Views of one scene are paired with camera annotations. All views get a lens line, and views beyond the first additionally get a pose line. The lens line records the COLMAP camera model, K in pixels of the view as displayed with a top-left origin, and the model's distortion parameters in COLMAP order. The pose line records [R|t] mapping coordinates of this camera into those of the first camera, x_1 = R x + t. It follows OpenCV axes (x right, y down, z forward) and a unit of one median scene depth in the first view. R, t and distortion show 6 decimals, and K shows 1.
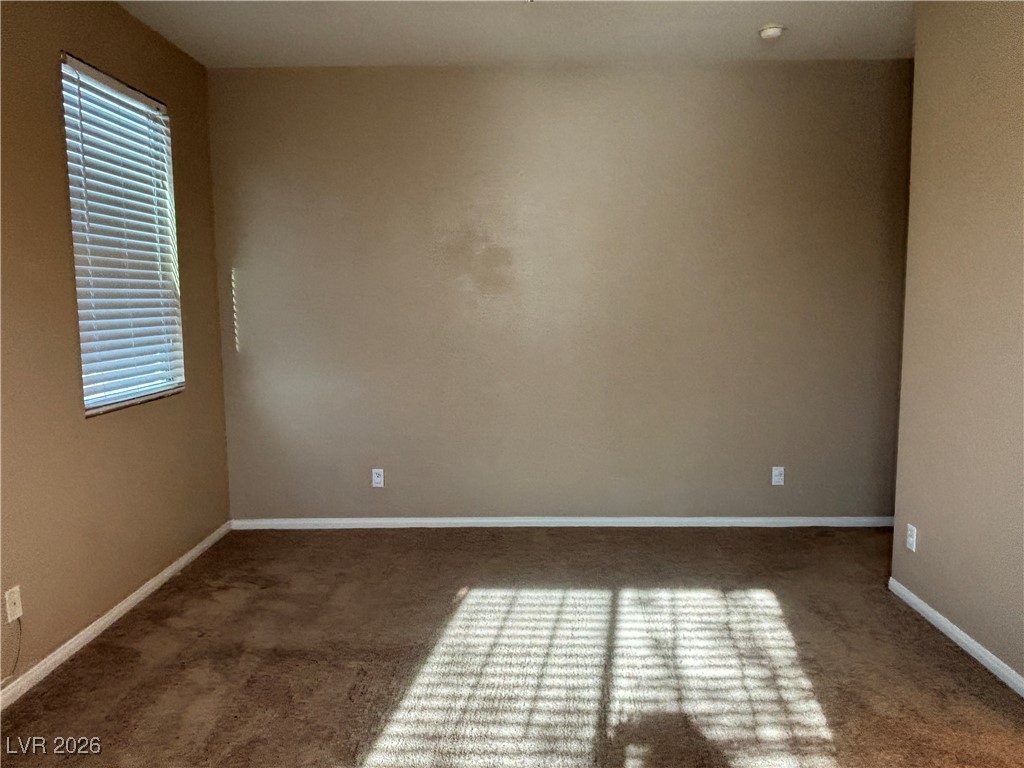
lens RADIAL K [[732.8, 0, 512.0], [0, 732.8, 384.0], [0, 0, 1]] dist [0.000224, 0.000078]
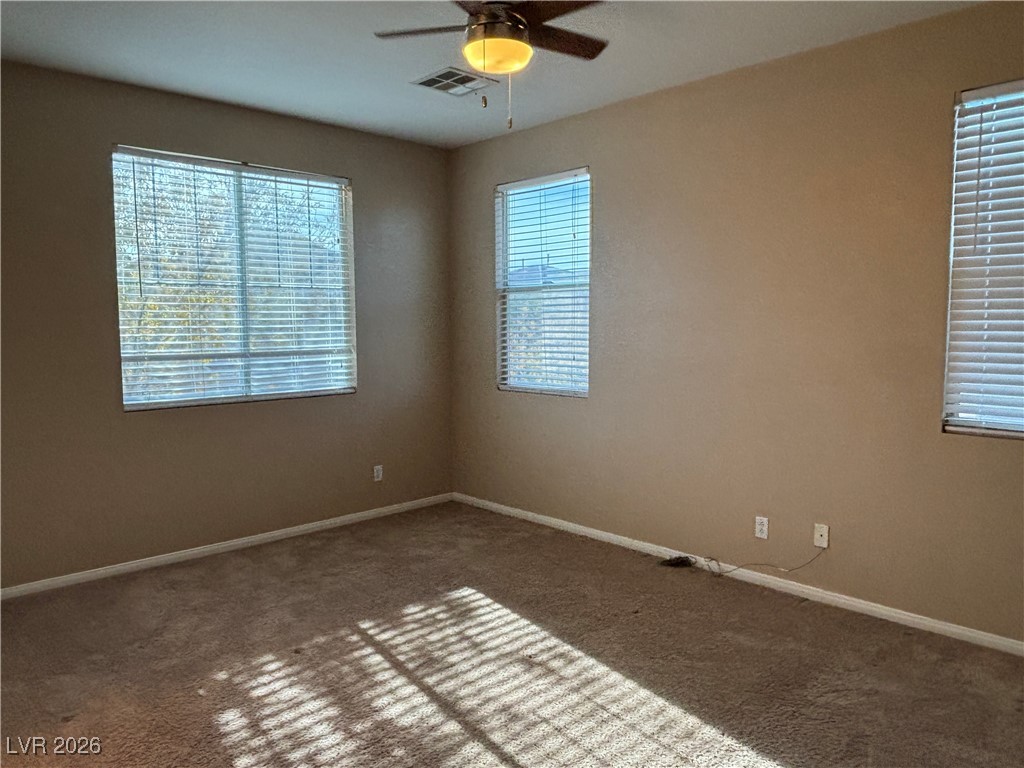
lens RADIAL K [[732.8, 0, 512.0], [0, 732.8, 384.0], [0, 0, 1]] dist [0.000224, 0.000078]
pose [[-0.712111, 0.075323, -0.698015, 0.766308], [-0.064618, 0.982976, 0.171996, -0.206840], [0.699087, 0.167584, -0.695121, 1.610690]]
